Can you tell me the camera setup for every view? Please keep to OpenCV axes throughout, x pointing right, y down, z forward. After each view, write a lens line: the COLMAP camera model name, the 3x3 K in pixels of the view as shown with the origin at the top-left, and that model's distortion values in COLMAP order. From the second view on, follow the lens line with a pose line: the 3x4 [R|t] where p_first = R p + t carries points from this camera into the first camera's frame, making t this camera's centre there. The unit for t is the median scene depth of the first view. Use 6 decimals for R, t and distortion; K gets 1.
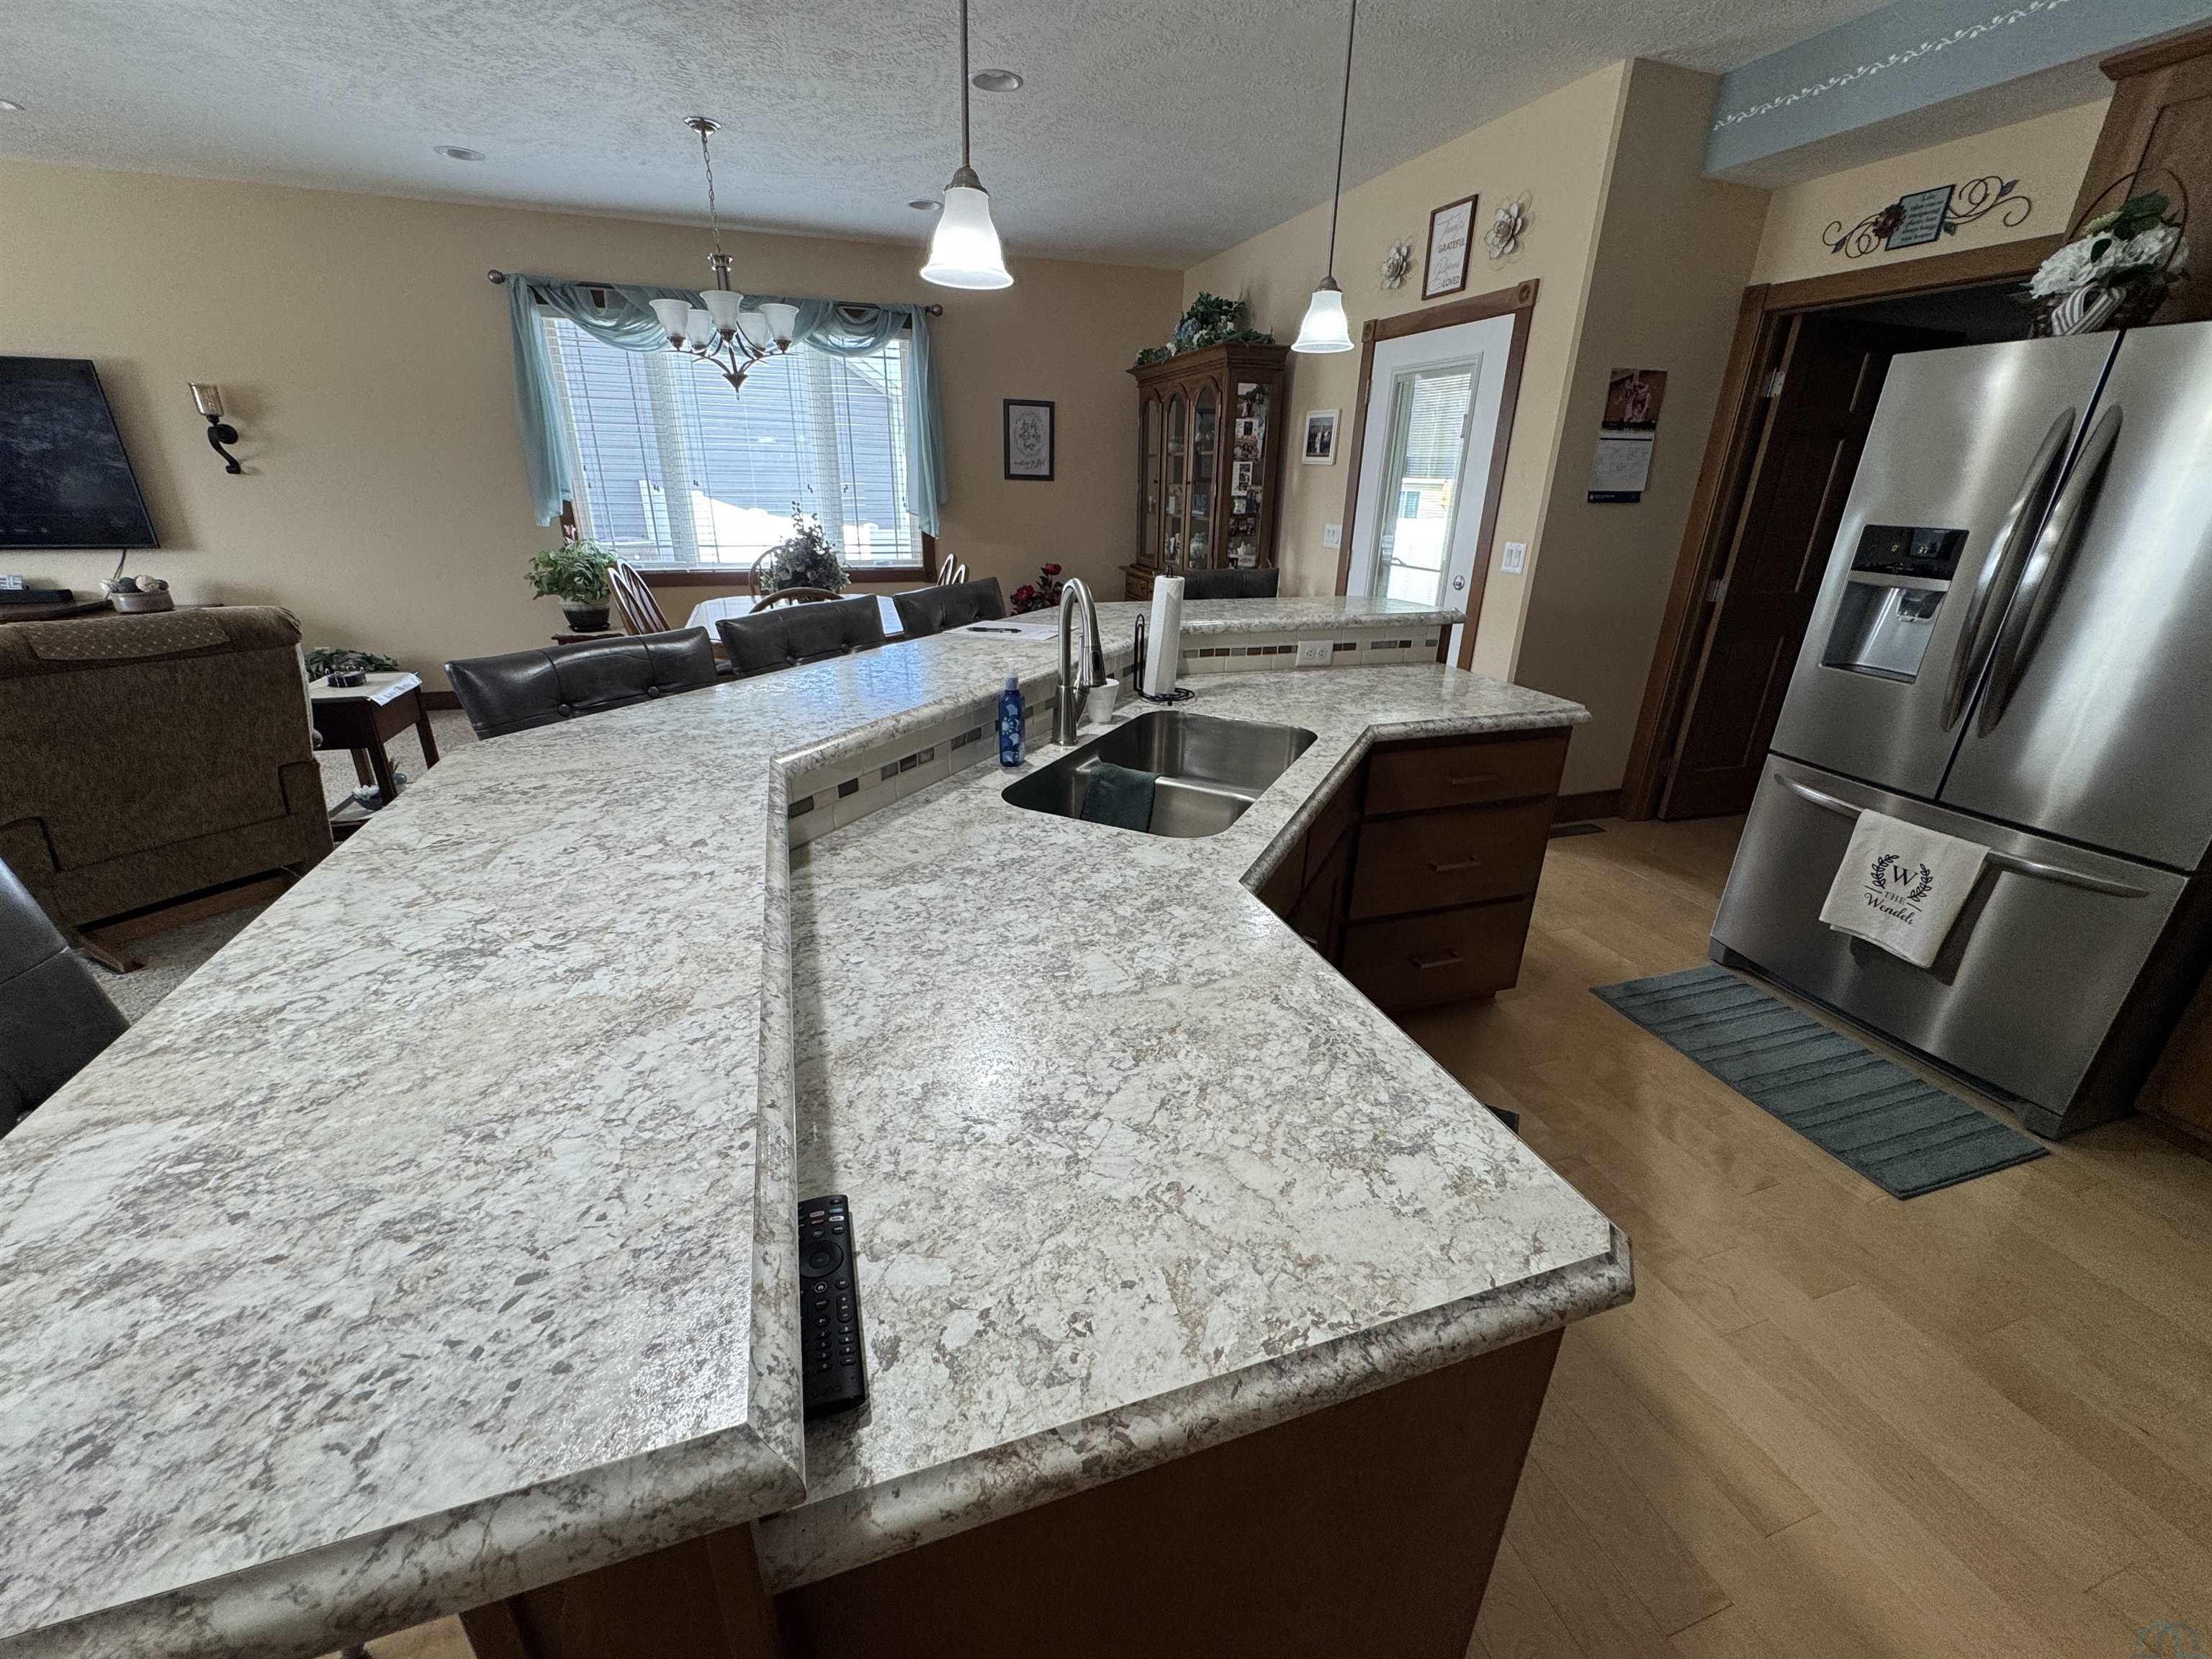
lens RADIAL K [[880.5, 0, 1106.1], [0, 880.5, 828.2], [0, 0, 1]] dist [-0.003159, -0.000086]
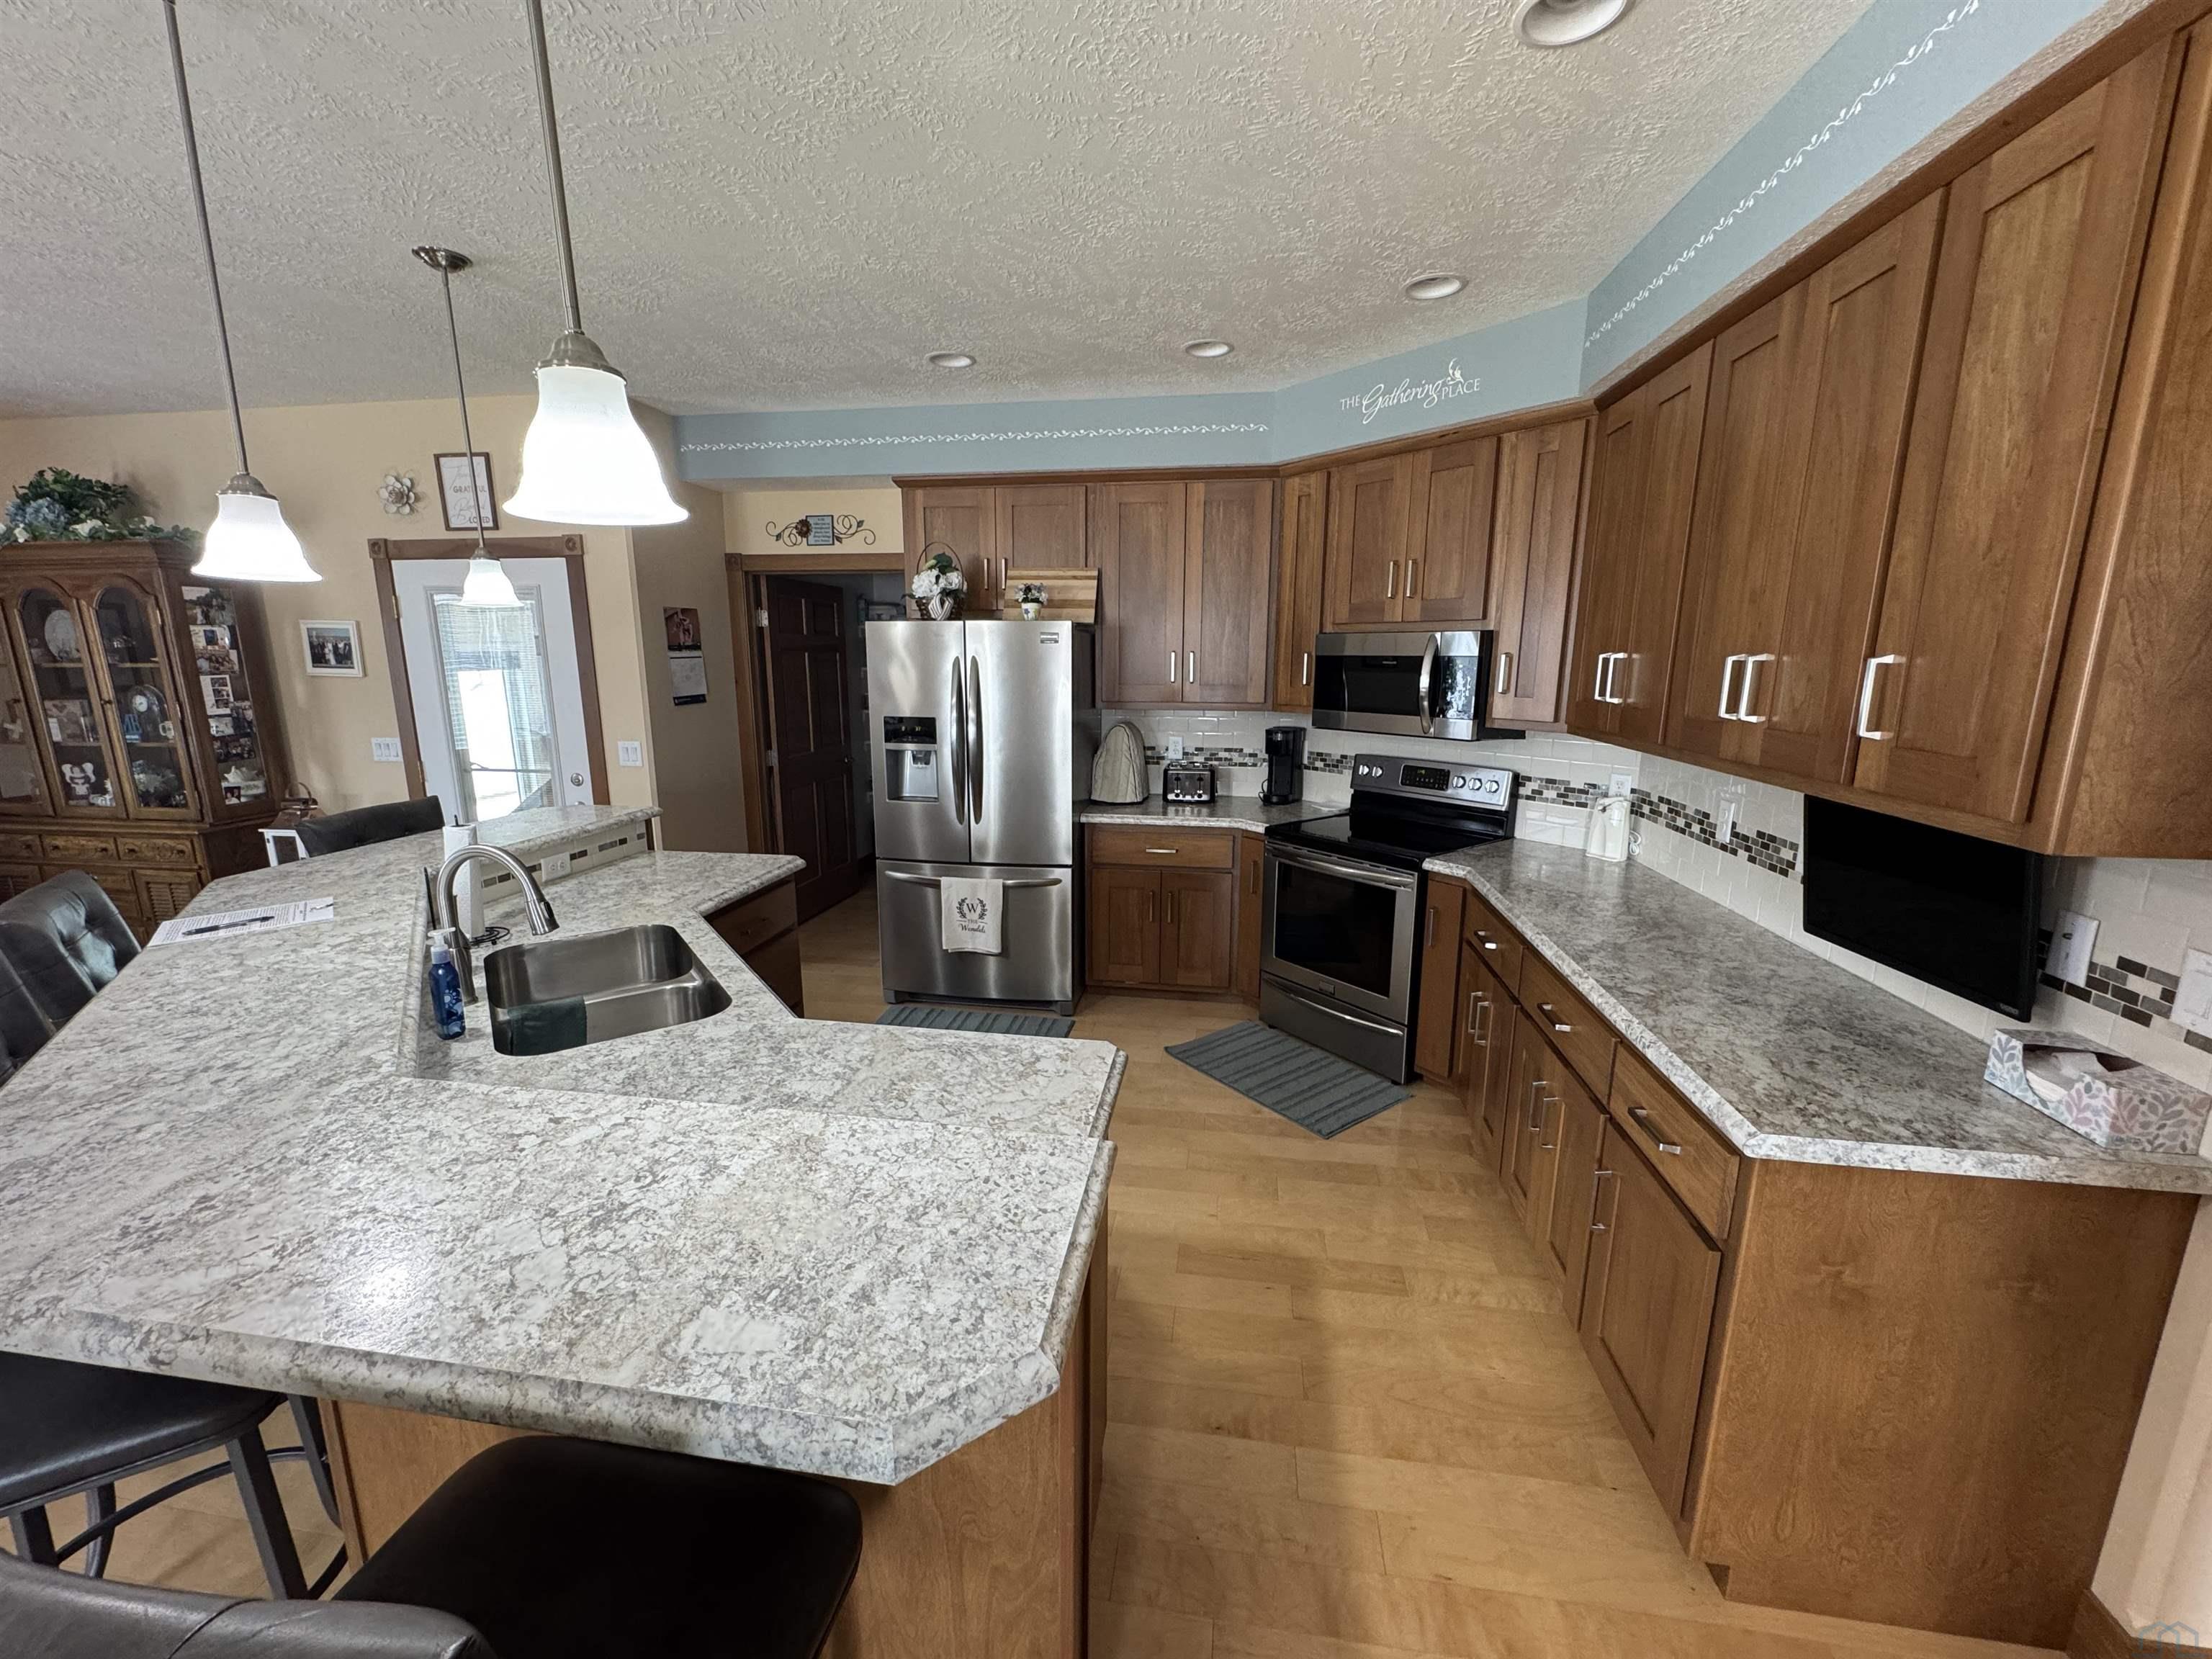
lens RADIAL K [[880.5, 0, 1103.3], [0, 880.5, 829.7], [0, 0, 1]] dist [-0.003159, -0.000086]
pose [[0.461218, -0.193381, 0.865957, -0.288872], [0.336727, 0.941098, 0.030817, -0.037272], [-0.820910, 0.277378, 0.499168, -0.076614]]
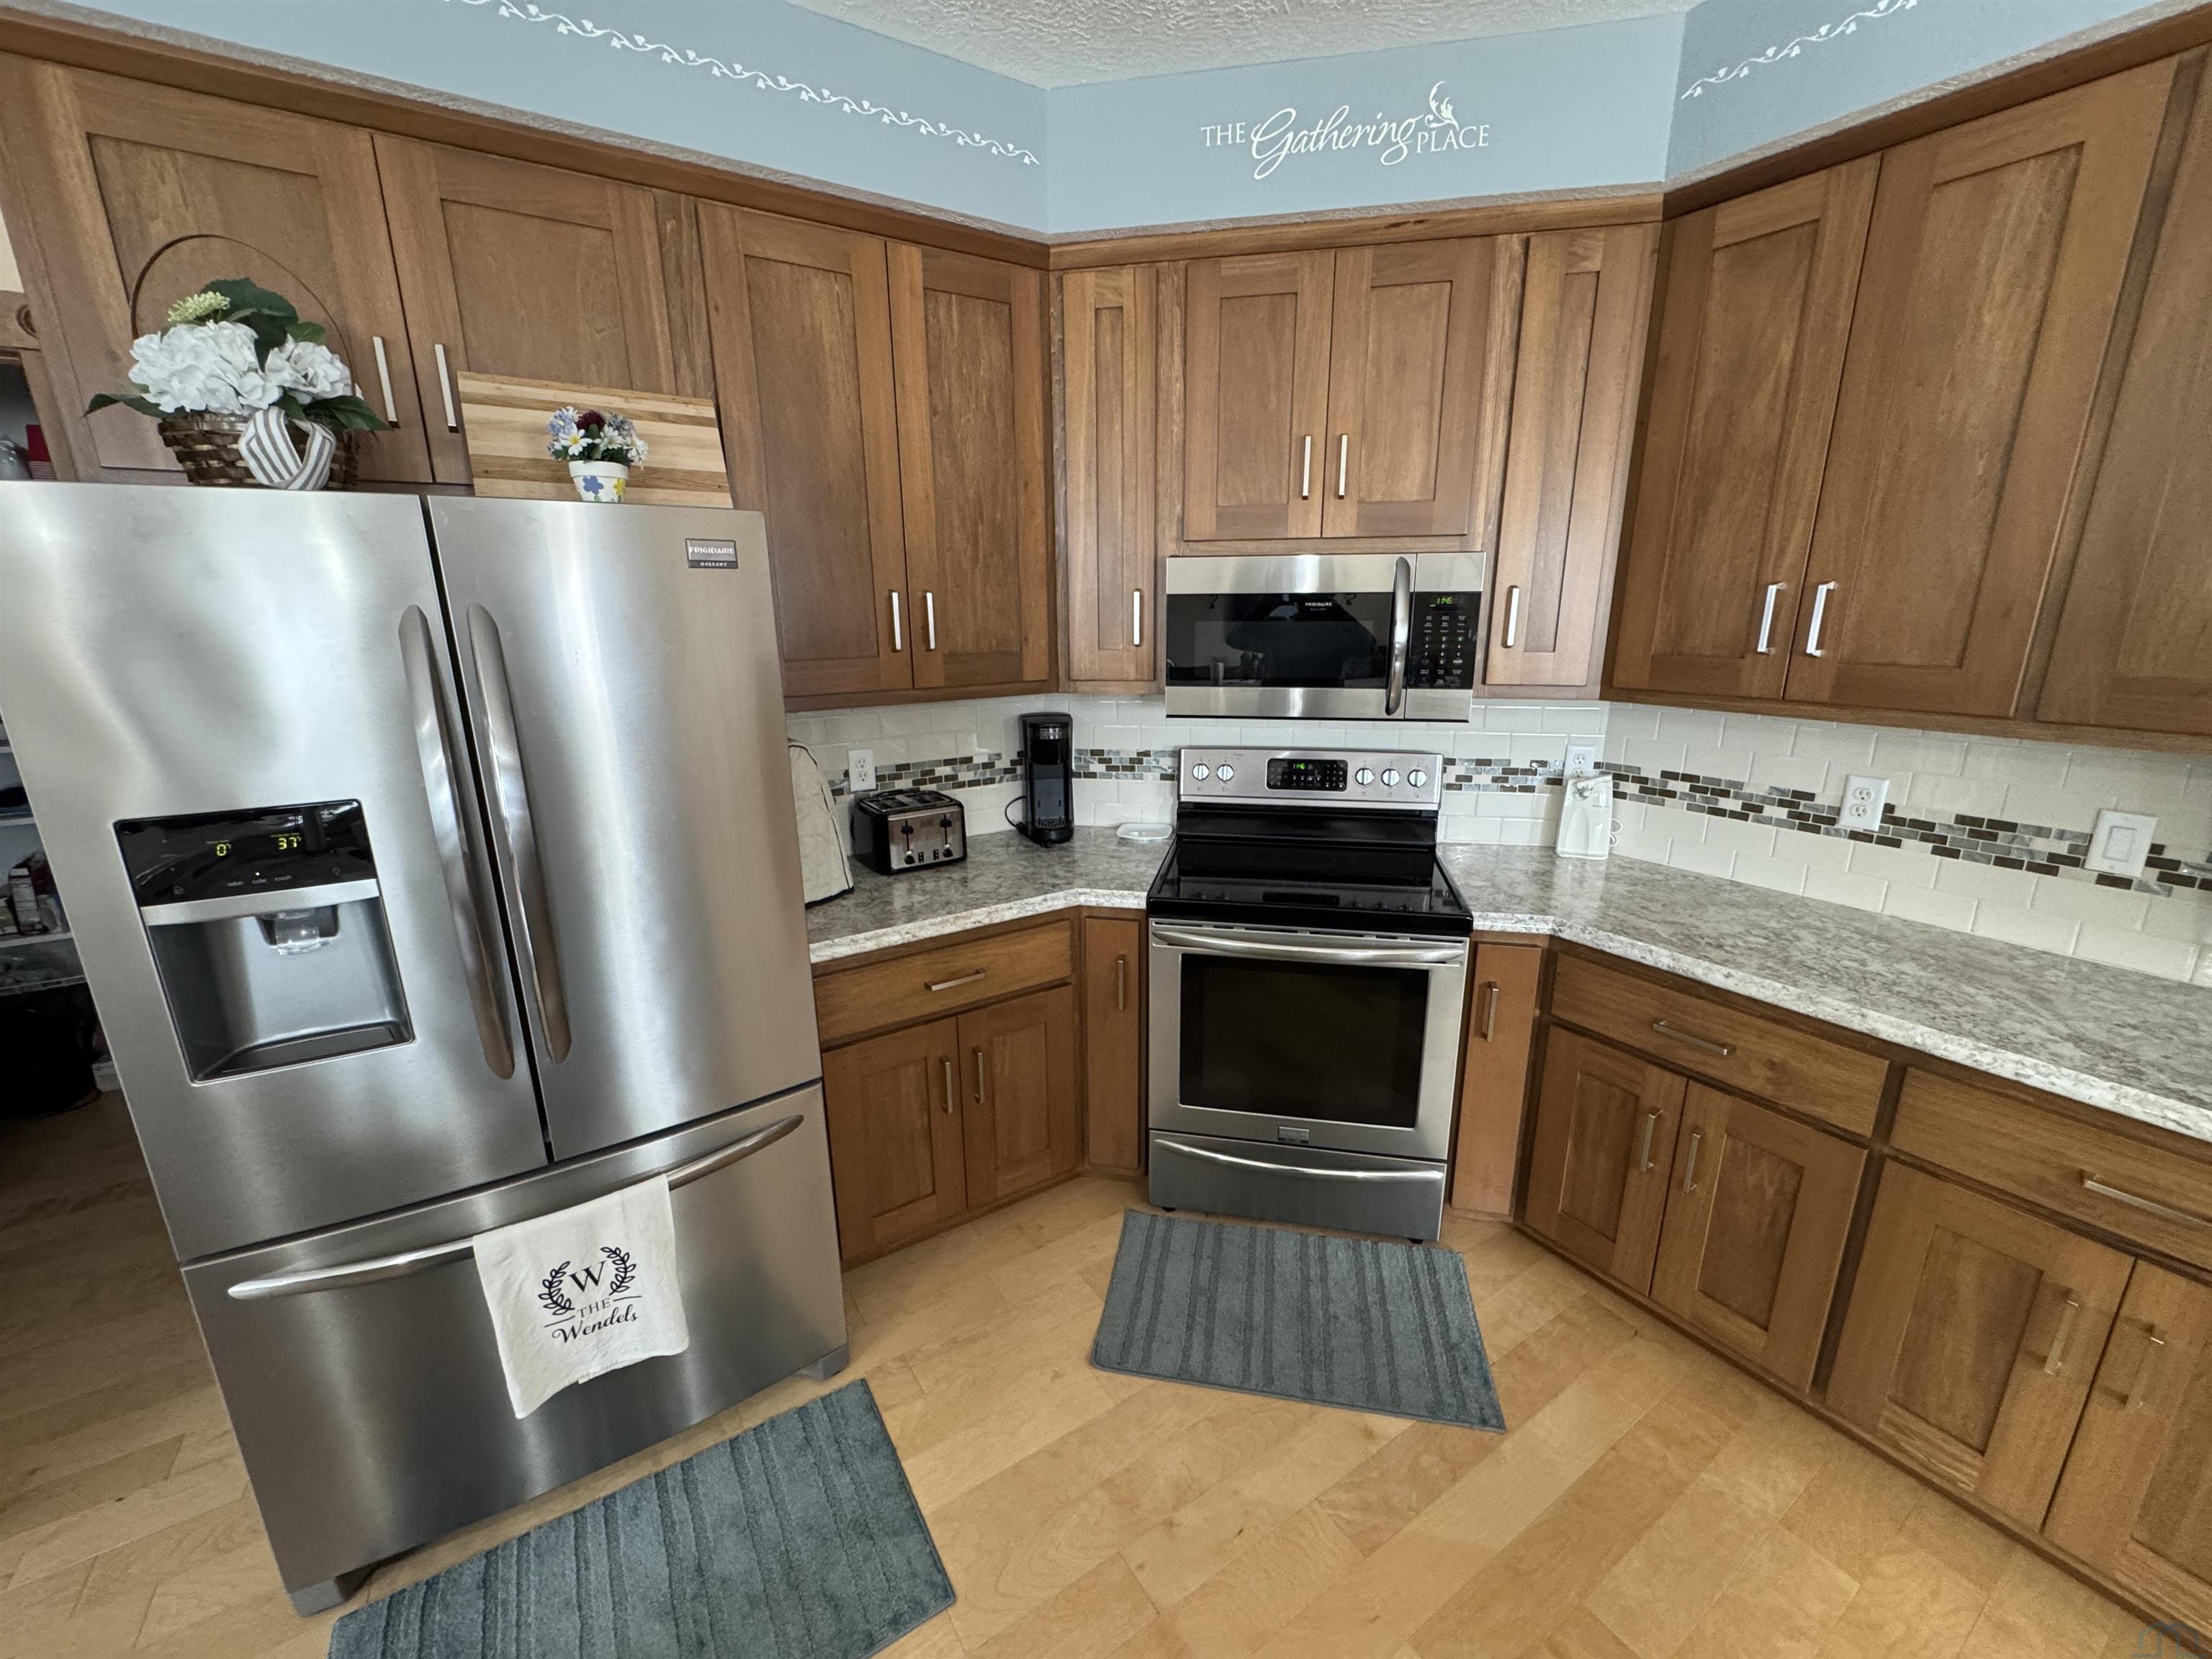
lens RADIAL K [[880.5, 0, 1105.2], [0, 880.5, 828.1], [0, 0, 1]] dist [-0.003159, -0.000086]
pose [[-0.247999, -0.263203, 0.932320, 0.189534], [0.364758, 0.866192, 0.341561, -0.208249], [-0.897468, 0.424778, -0.118809, 0.385604]]
